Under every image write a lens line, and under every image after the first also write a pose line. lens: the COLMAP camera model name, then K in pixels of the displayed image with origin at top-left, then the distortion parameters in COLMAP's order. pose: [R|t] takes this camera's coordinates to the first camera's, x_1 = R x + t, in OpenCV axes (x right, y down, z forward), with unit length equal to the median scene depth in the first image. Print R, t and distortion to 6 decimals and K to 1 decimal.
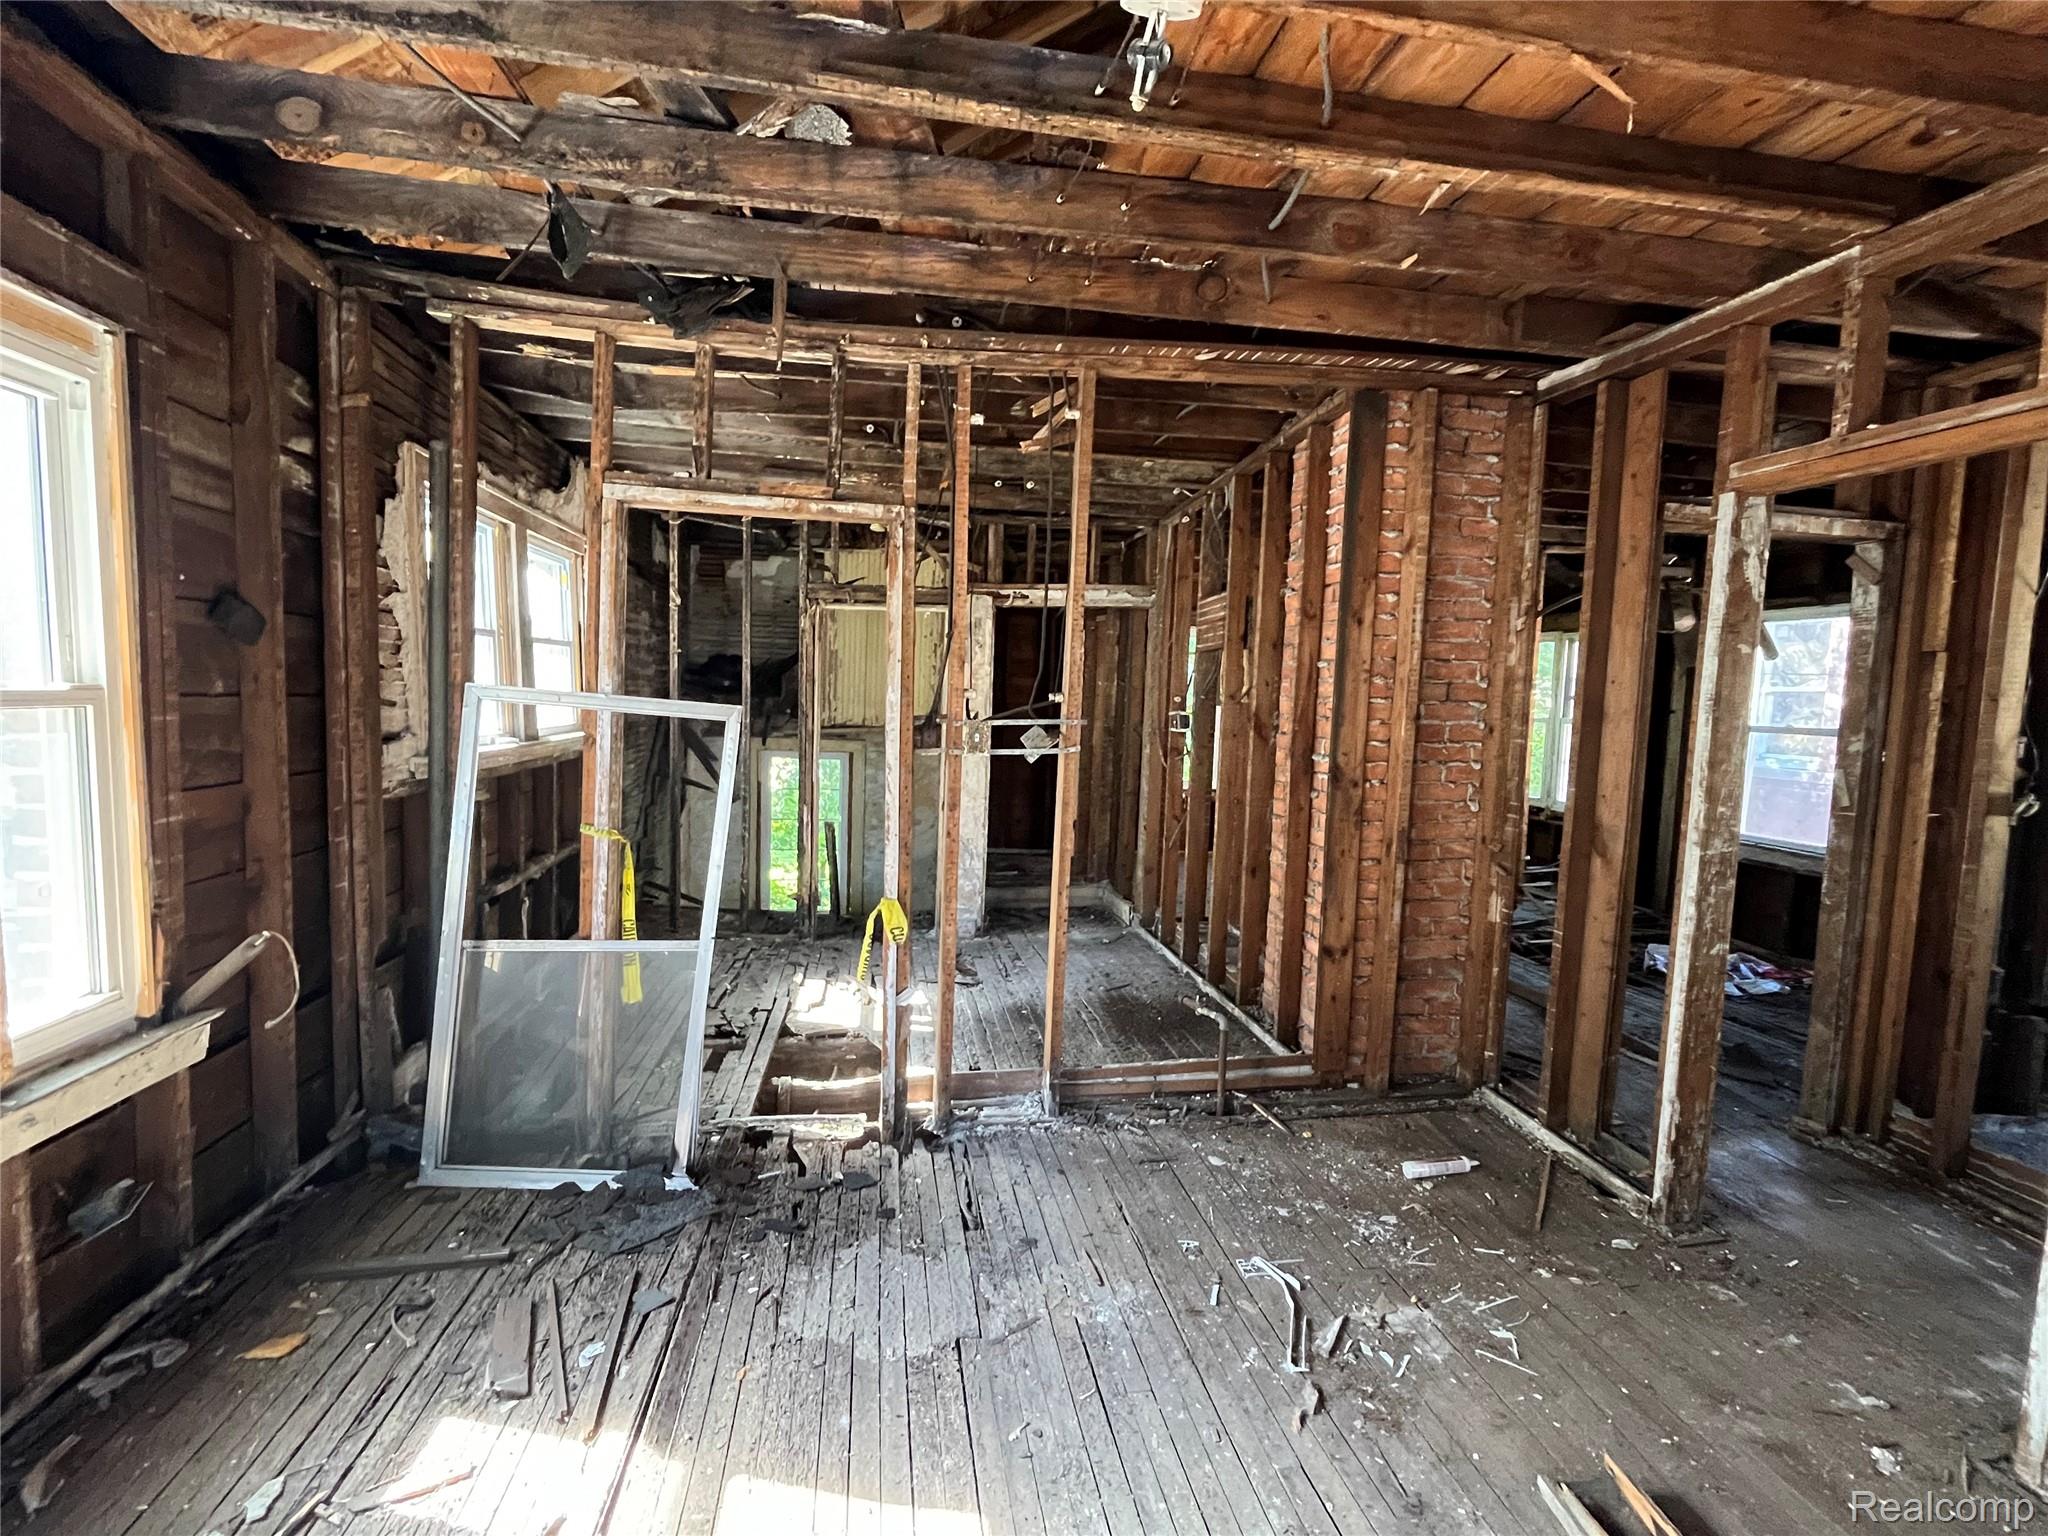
lens RADIAL K [[899.6, 0, 1009.6], [0, 899.6, 772.4], [0, 0, 1]] dist [-0.000383, -0.000077]
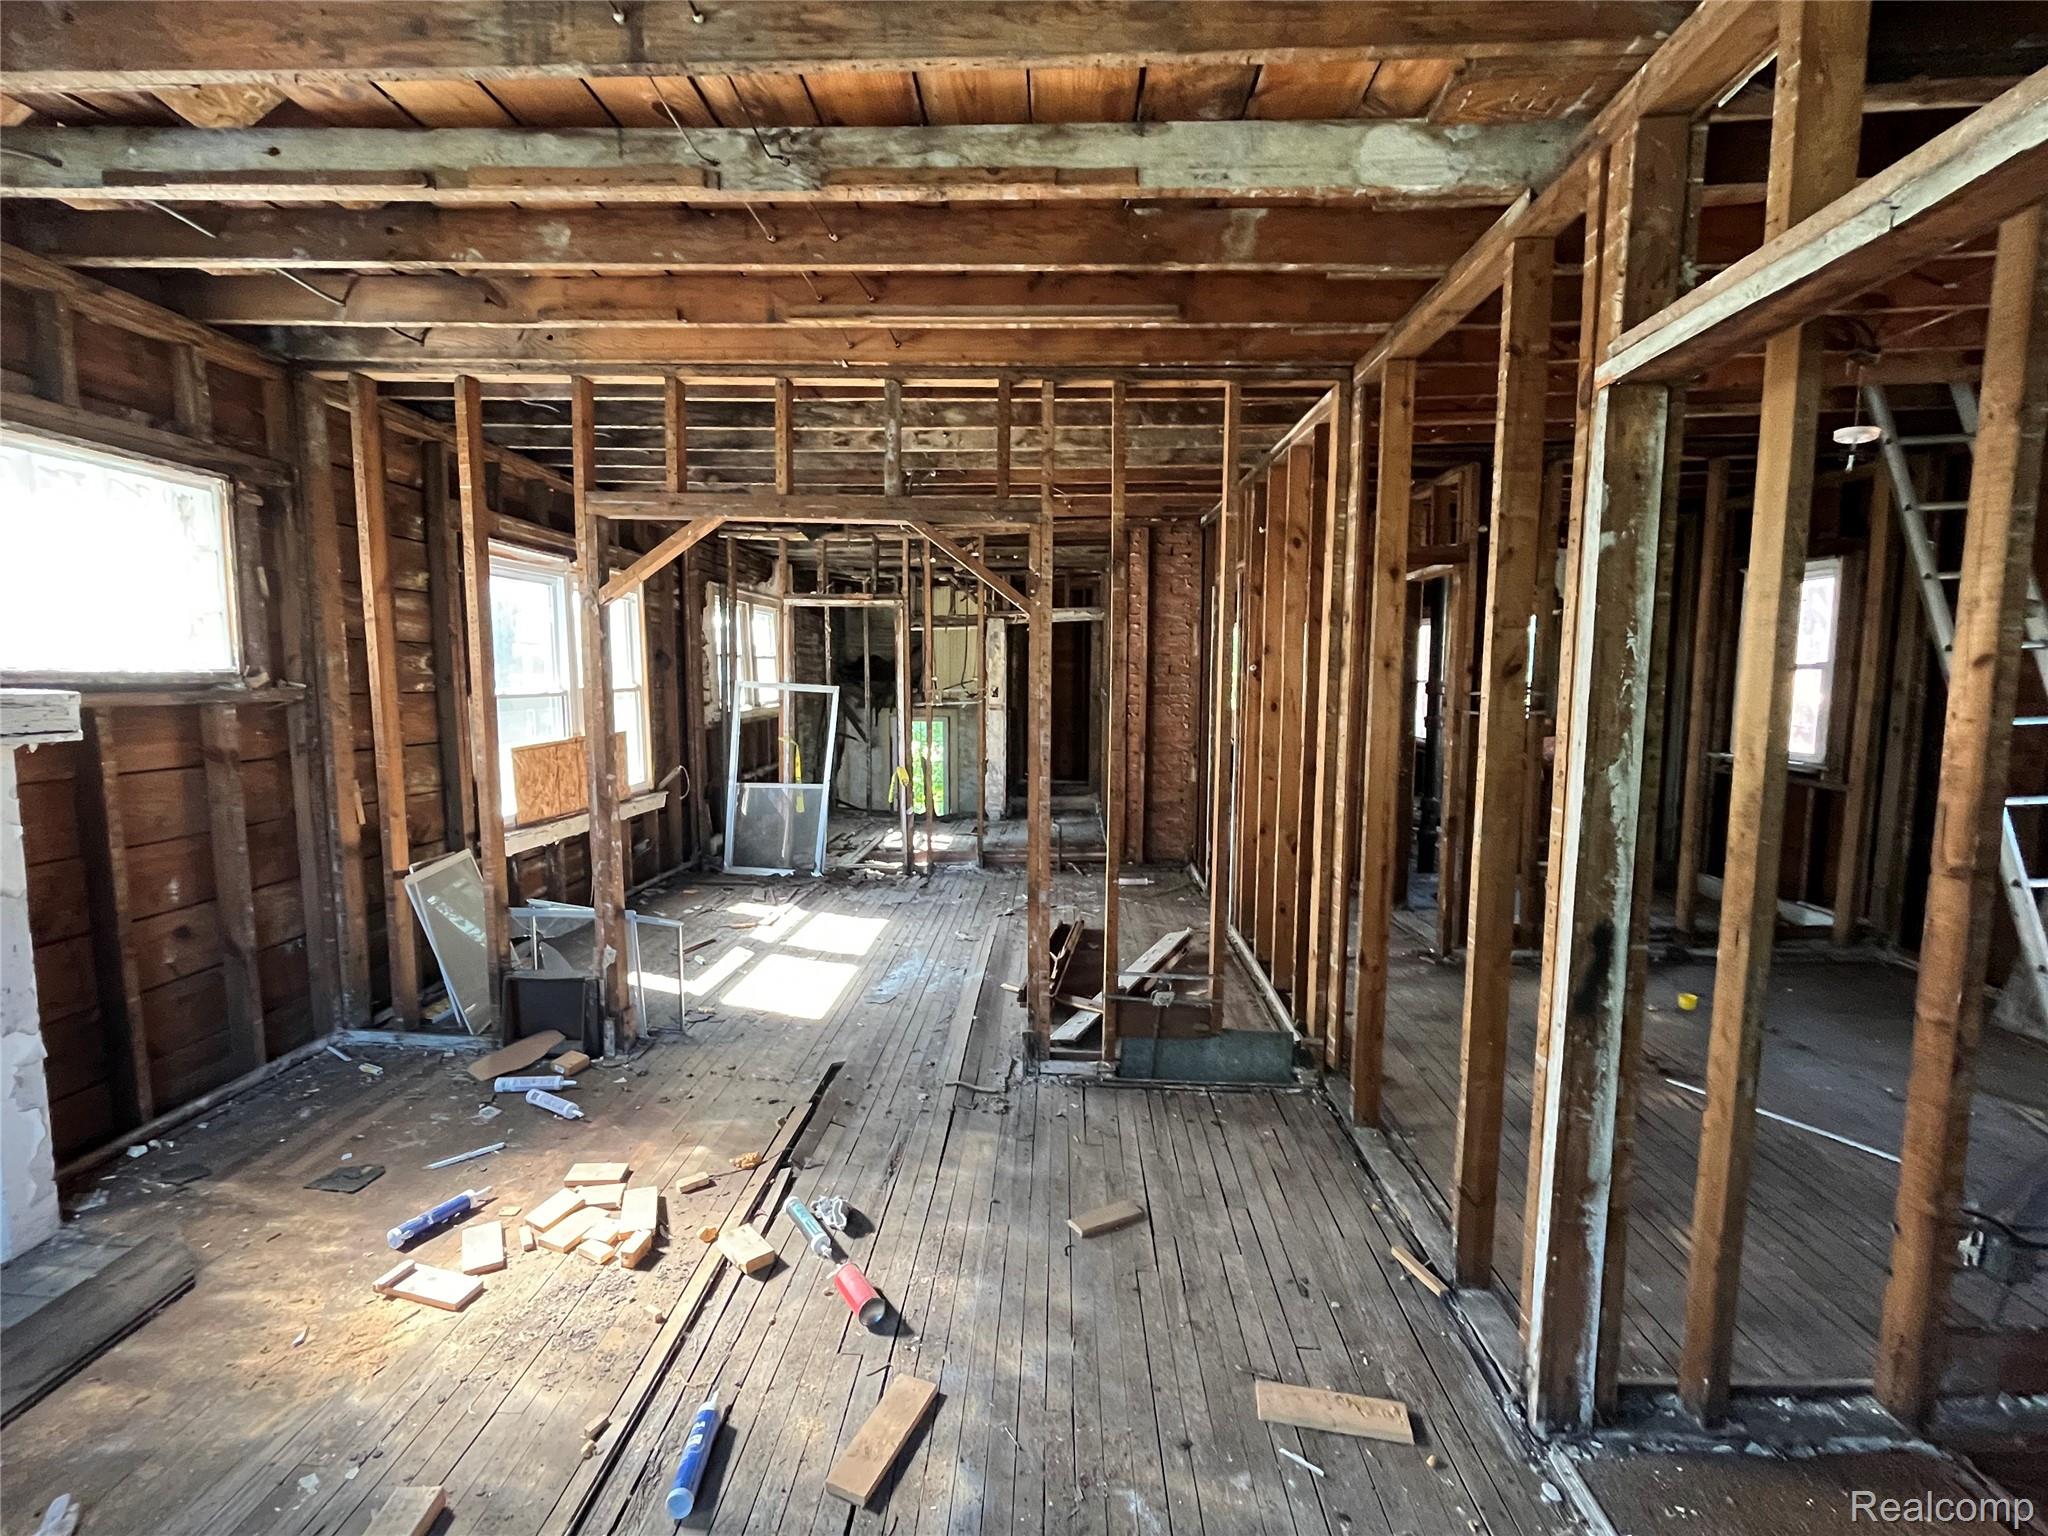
lens RADIAL K [[904.2, 0, 1019.8], [0, 904.2, 775.6], [0, 0, 1]] dist [0.002997, 0.000284]
pose [[0.979795, -0.009846, -0.199761, 0.657259], [0.015138, 0.999573, 0.024980, 0.111596], [0.199430, -0.027500, 0.979526, -1.284019]]
